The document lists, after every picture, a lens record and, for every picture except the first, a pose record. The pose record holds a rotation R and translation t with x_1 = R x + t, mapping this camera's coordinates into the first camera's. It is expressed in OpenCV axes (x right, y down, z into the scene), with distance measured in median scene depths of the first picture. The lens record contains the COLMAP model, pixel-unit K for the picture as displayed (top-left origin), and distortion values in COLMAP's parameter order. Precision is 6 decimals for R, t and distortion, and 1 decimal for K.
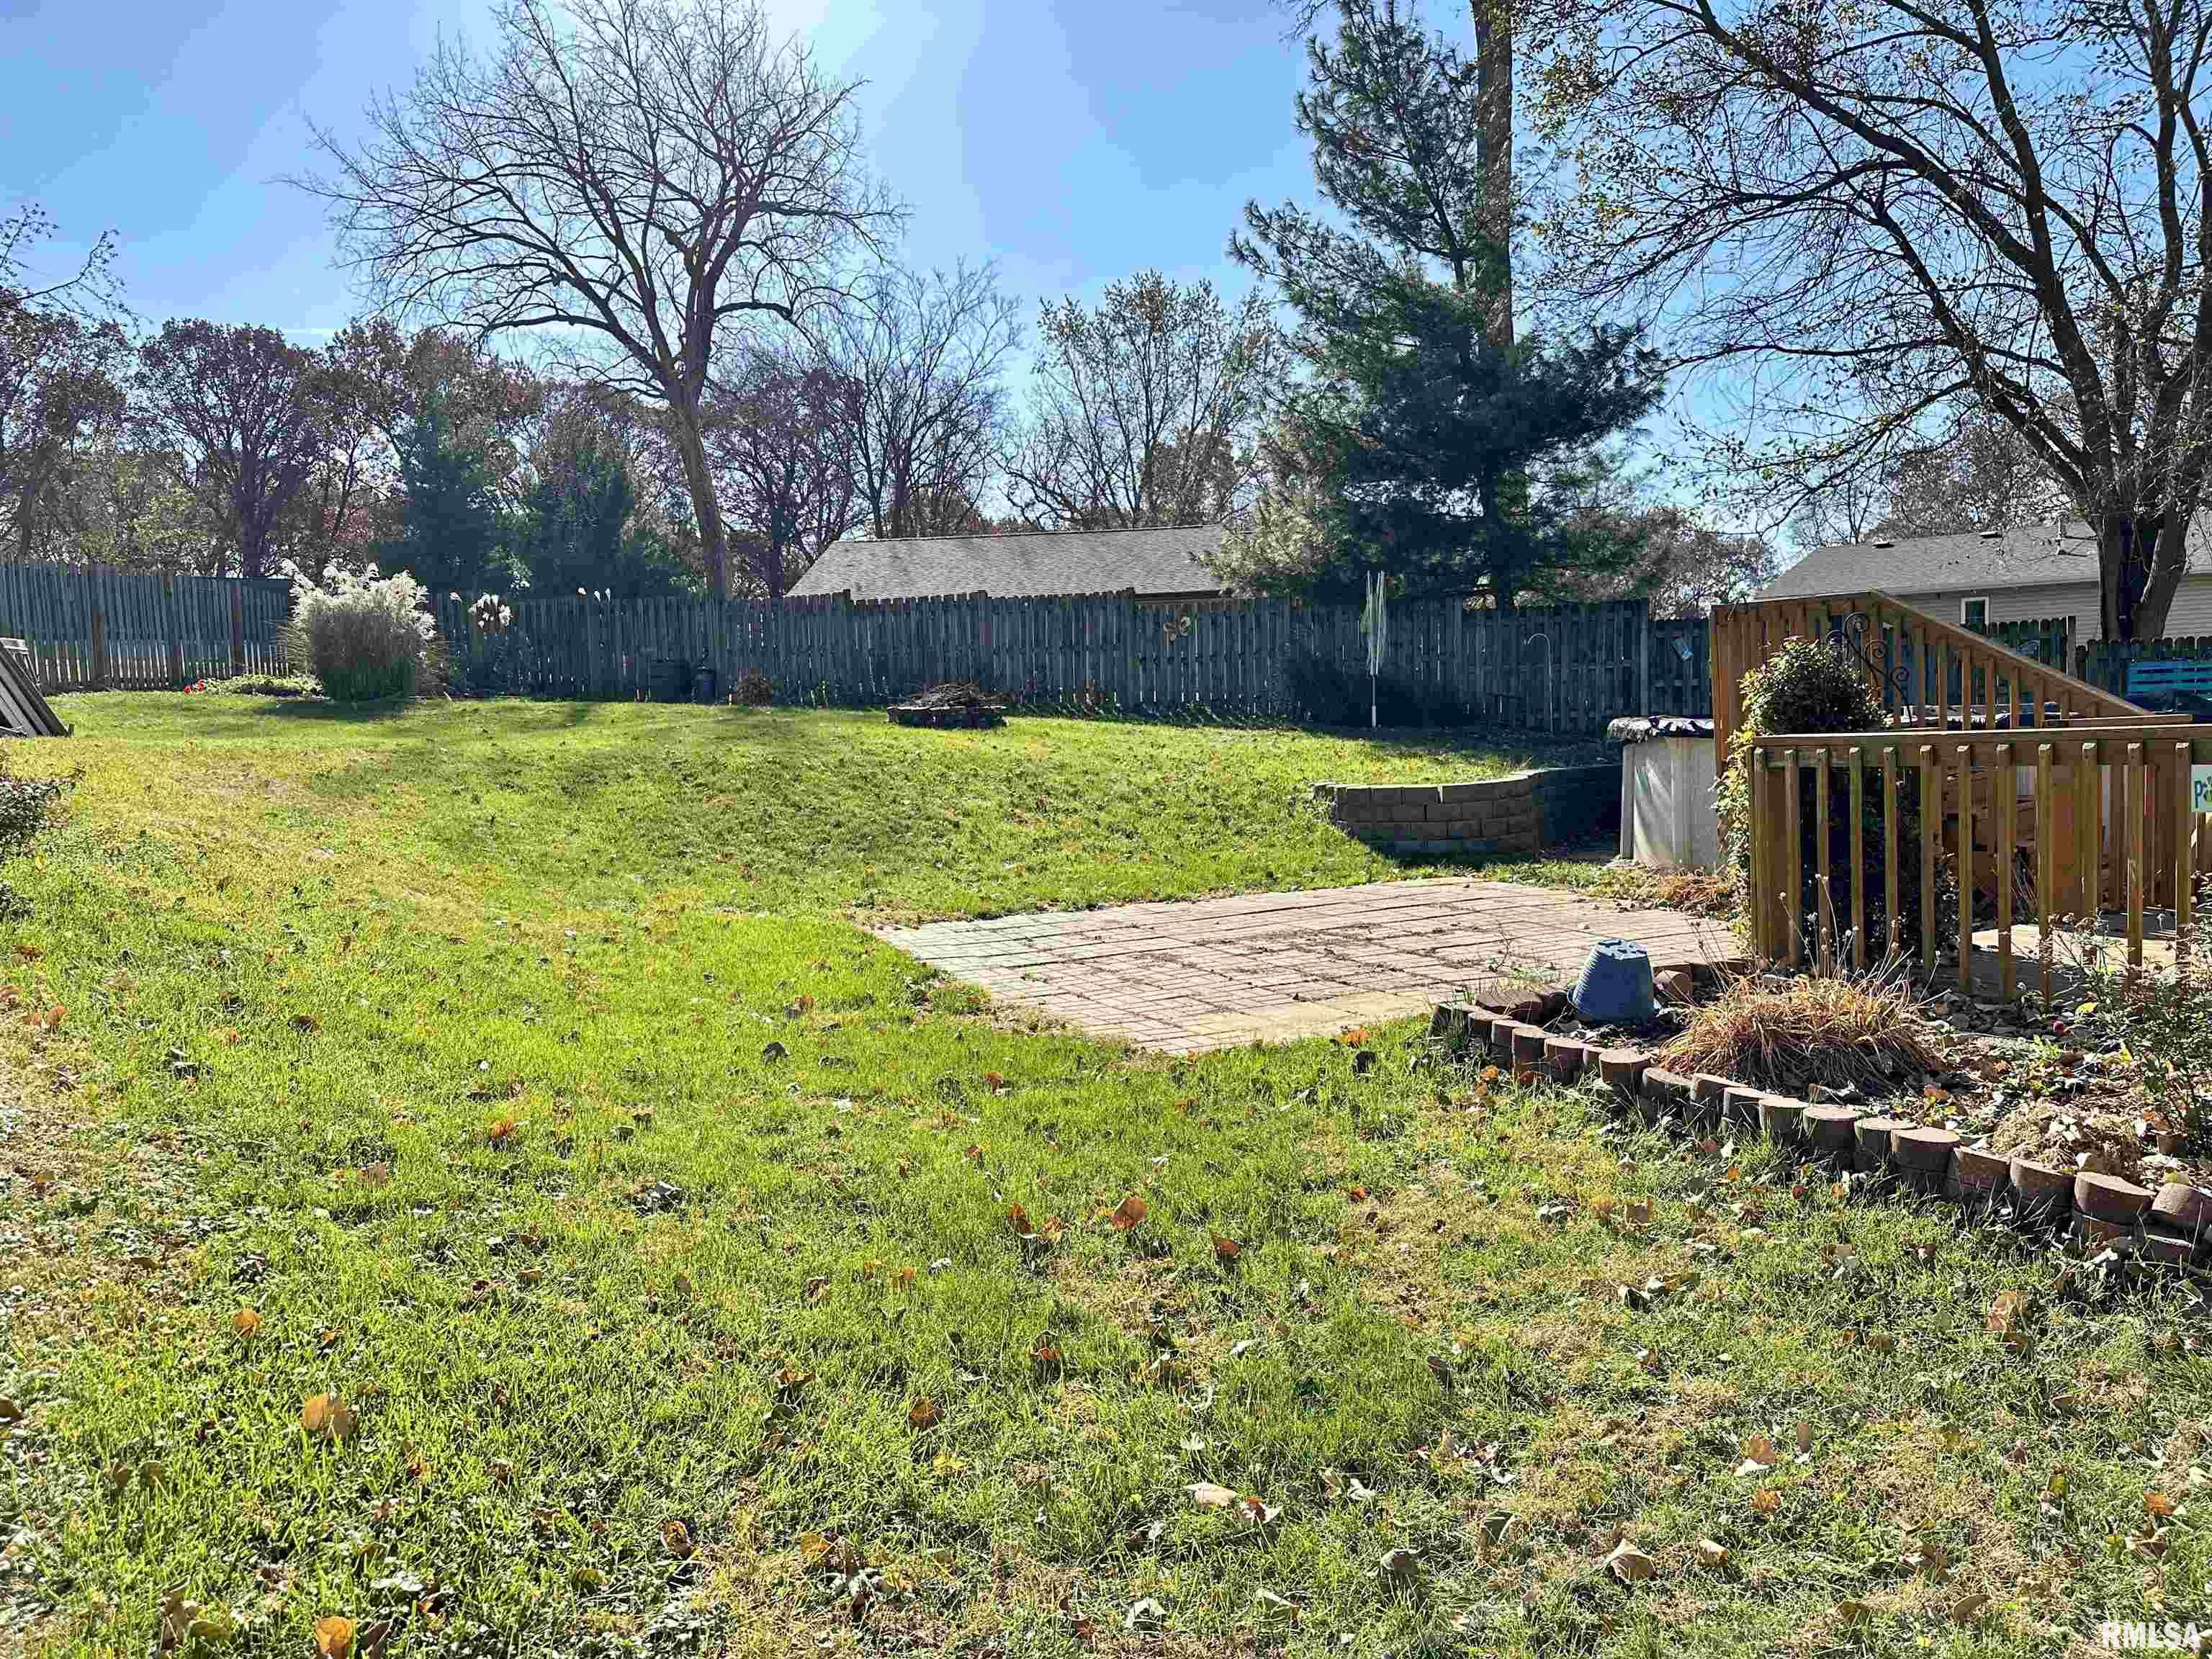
lens RADIAL K [[1534.2, 0, 1104.0], [0, 1534.2, 892.0], [0, 0, 1]] dist [-0.000372, -0.027122]
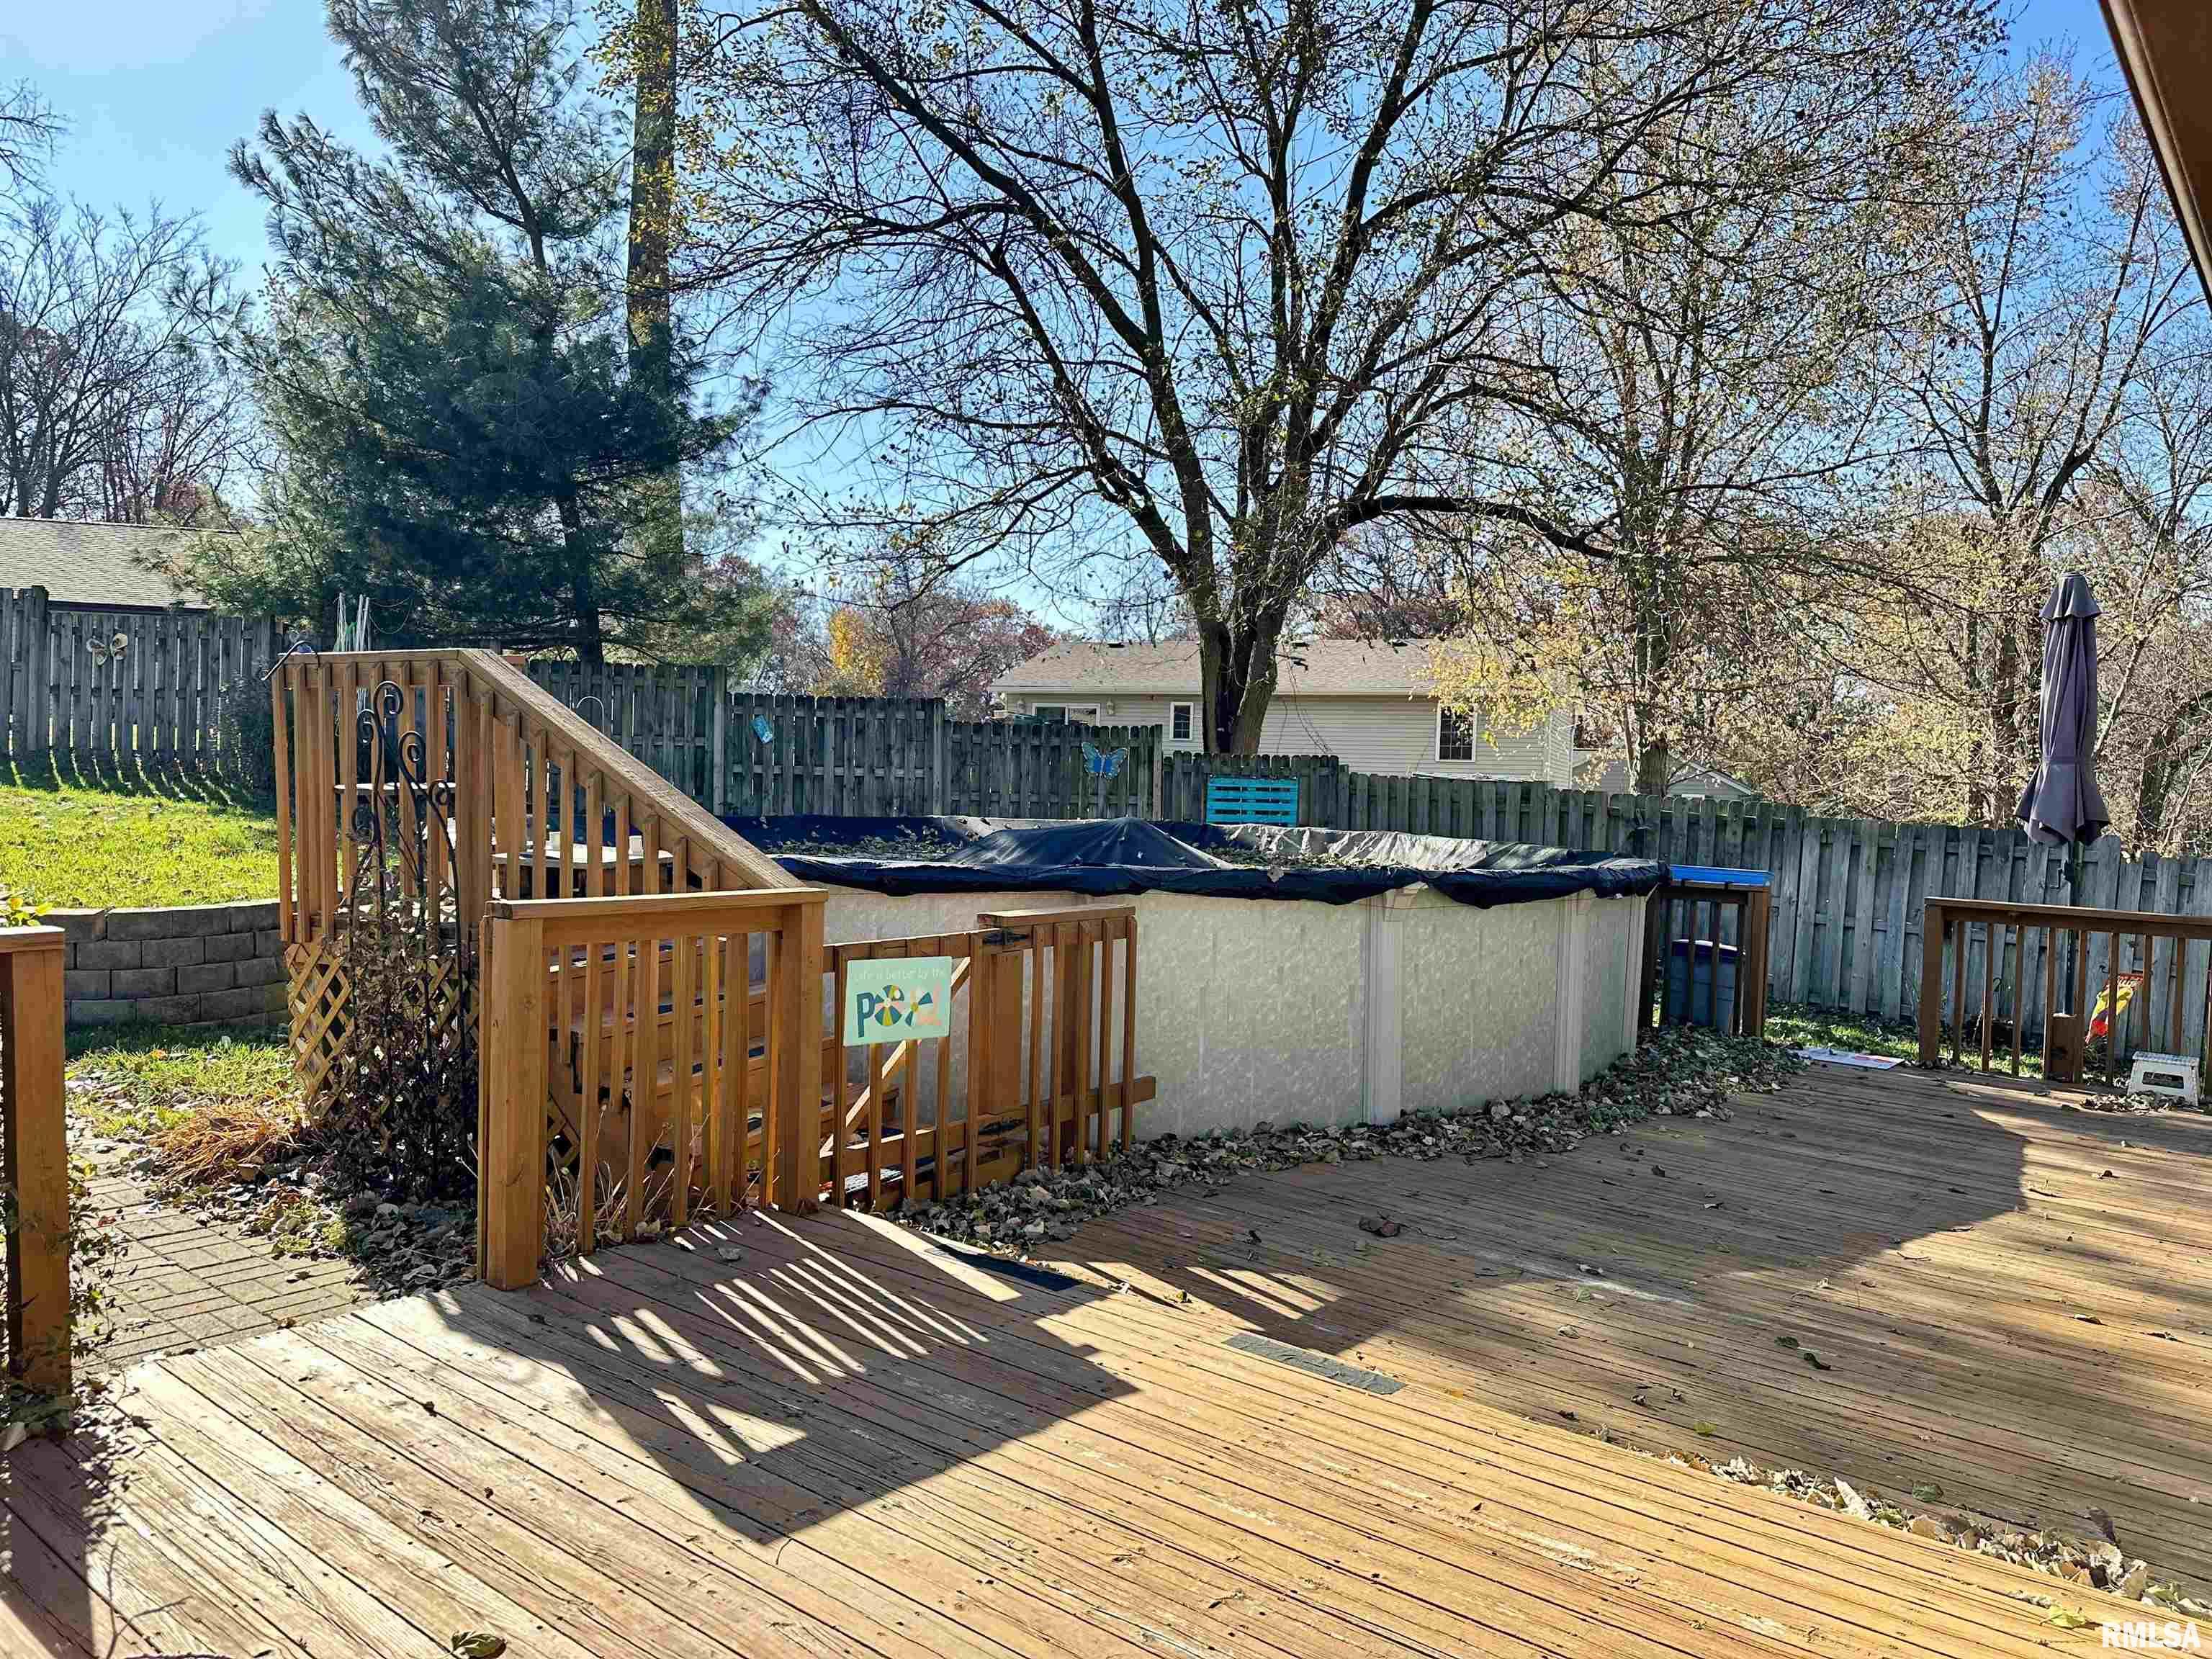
lens RADIAL K [[1550.9, 0, 1106.0], [0, 1550.9, 829.5], [0, 0, 1]] dist [0.140661, -0.182959]
pose [[0.912991, 0.047709, 0.405180, 0.203350], [-0.013720, 0.996168, -0.086381, -0.032679], [-0.407748, 0.073306, 0.910147, 0.150516]]
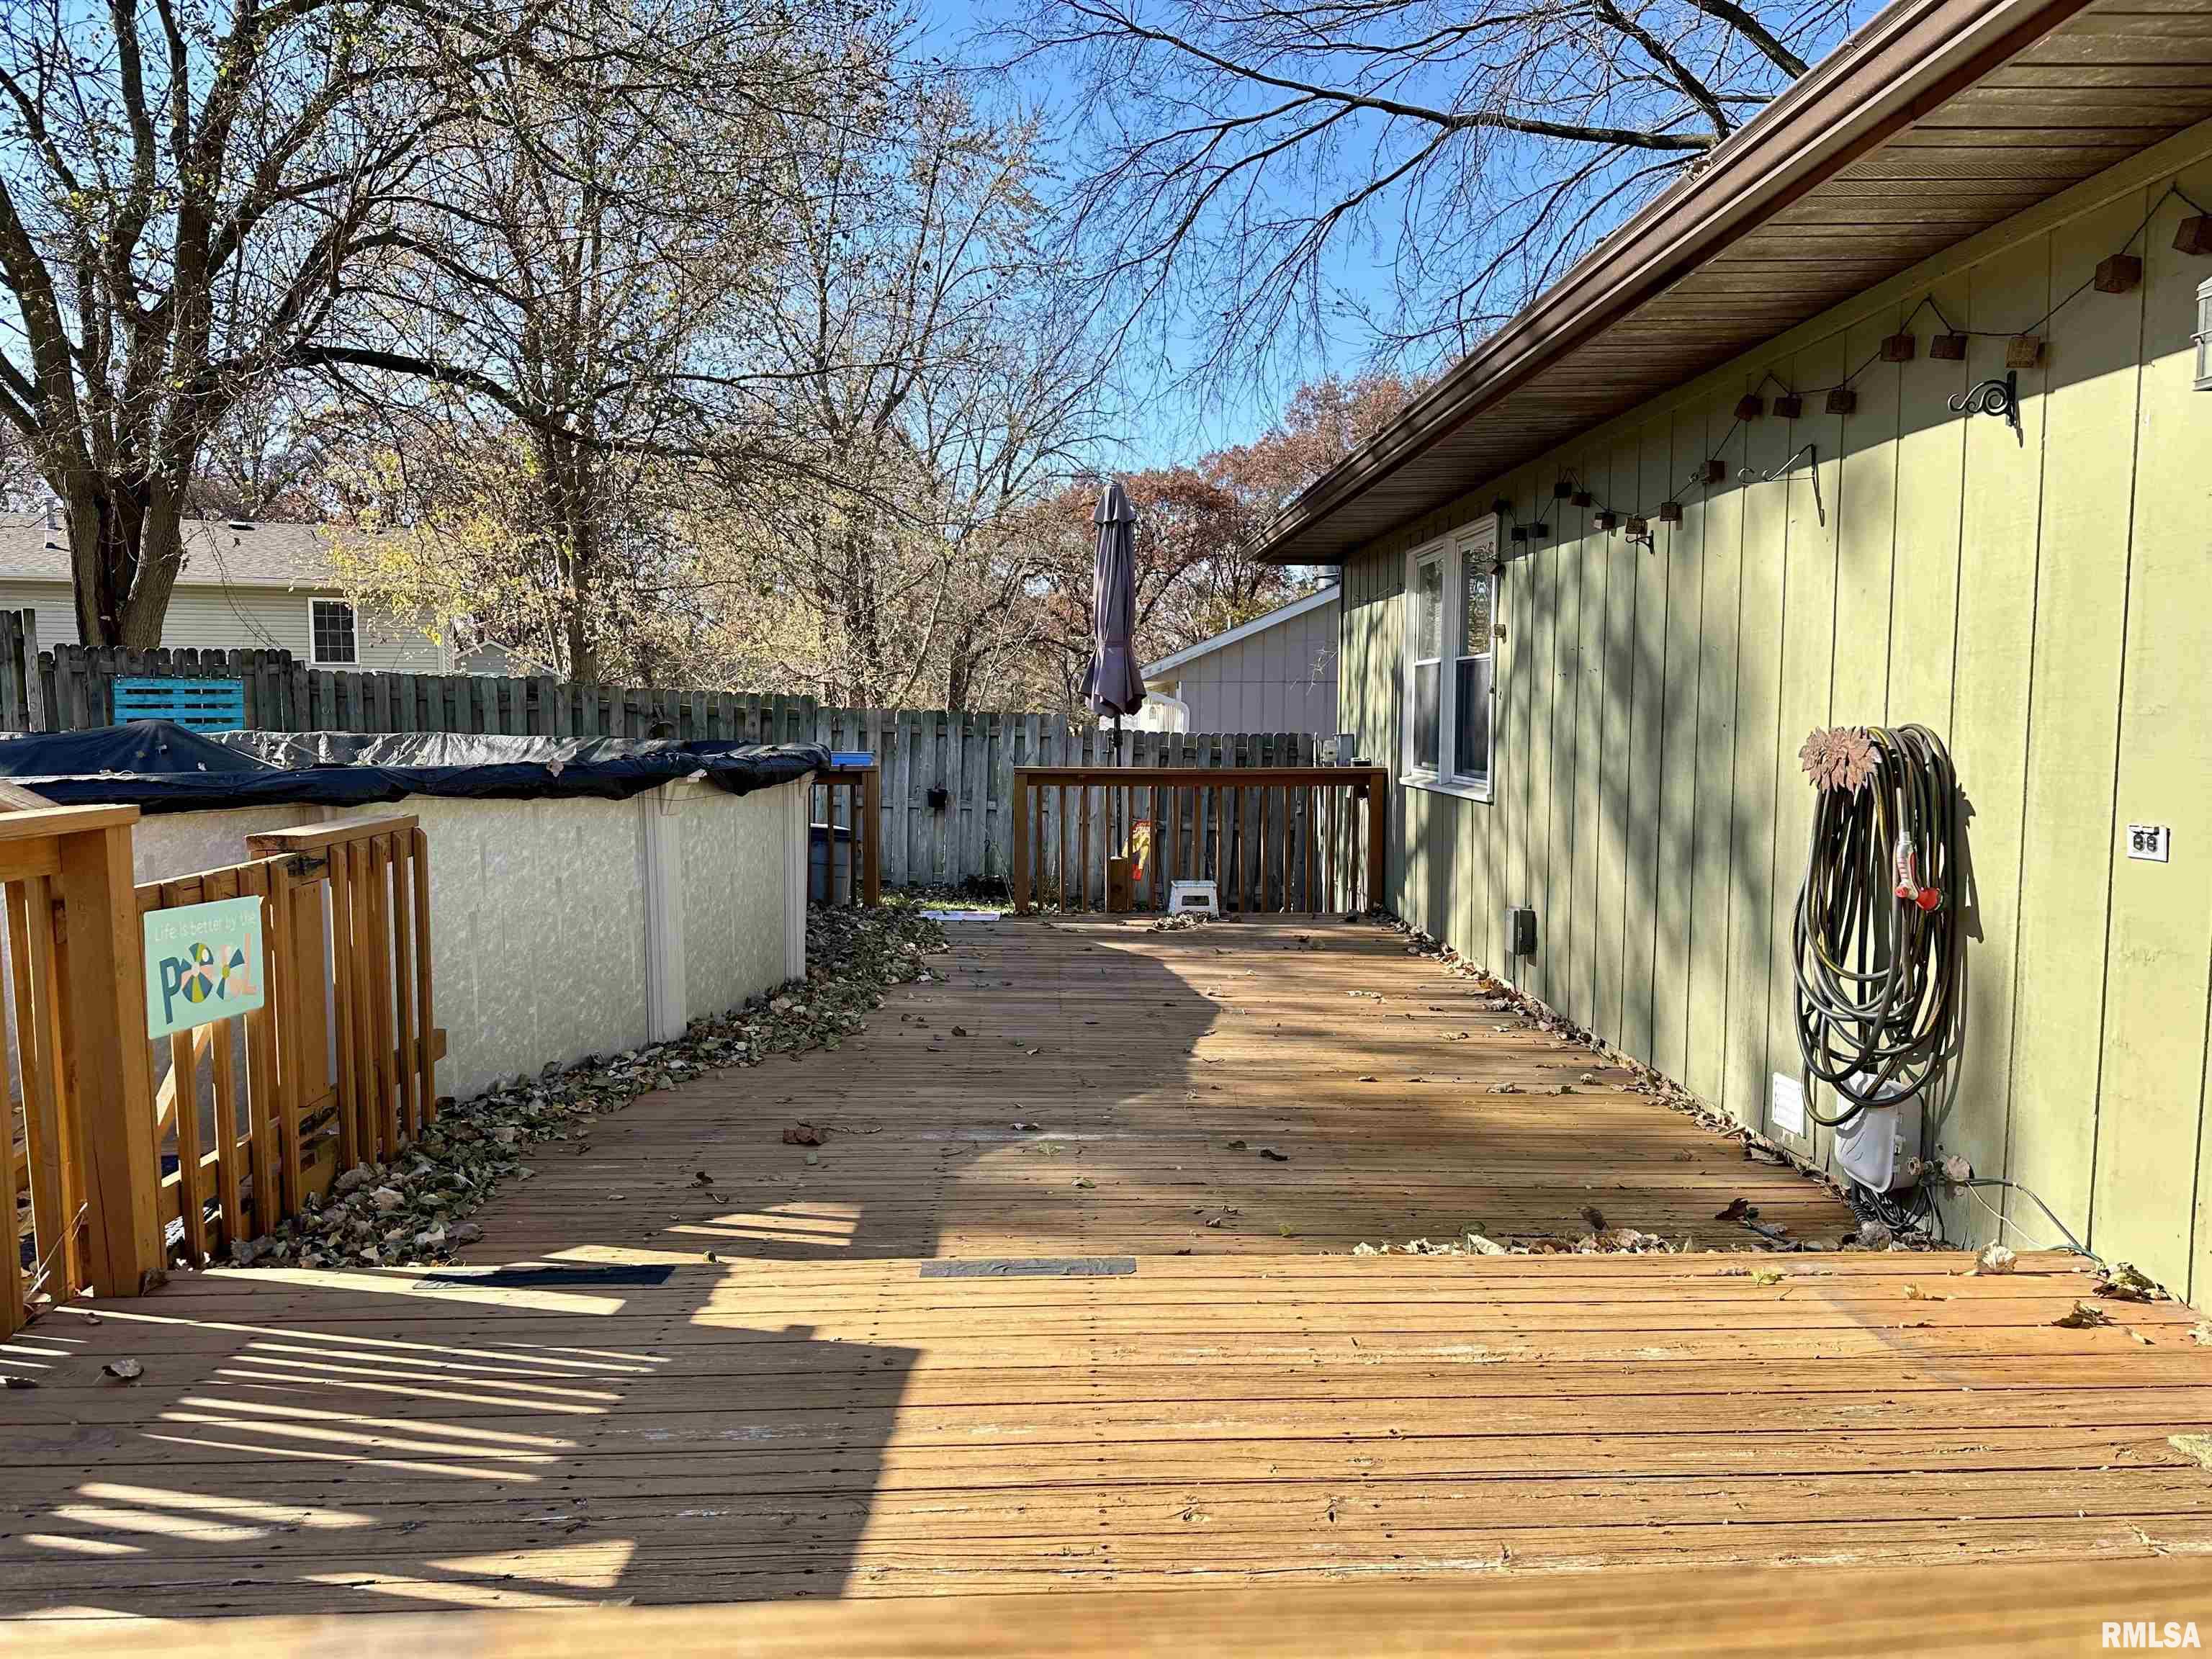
lens RADIAL K [[1550.9, 0, 1106.0], [0, 1550.9, 829.5], [0, 0, 1]] dist [0.140661, -0.182959]
pose [[0.418341, -0.036372, 0.907562, 0.157463], [0.088437, 0.996081, -0.000845, -0.032392], [-0.903975, 0.080615, 0.419918, 0.230305]]
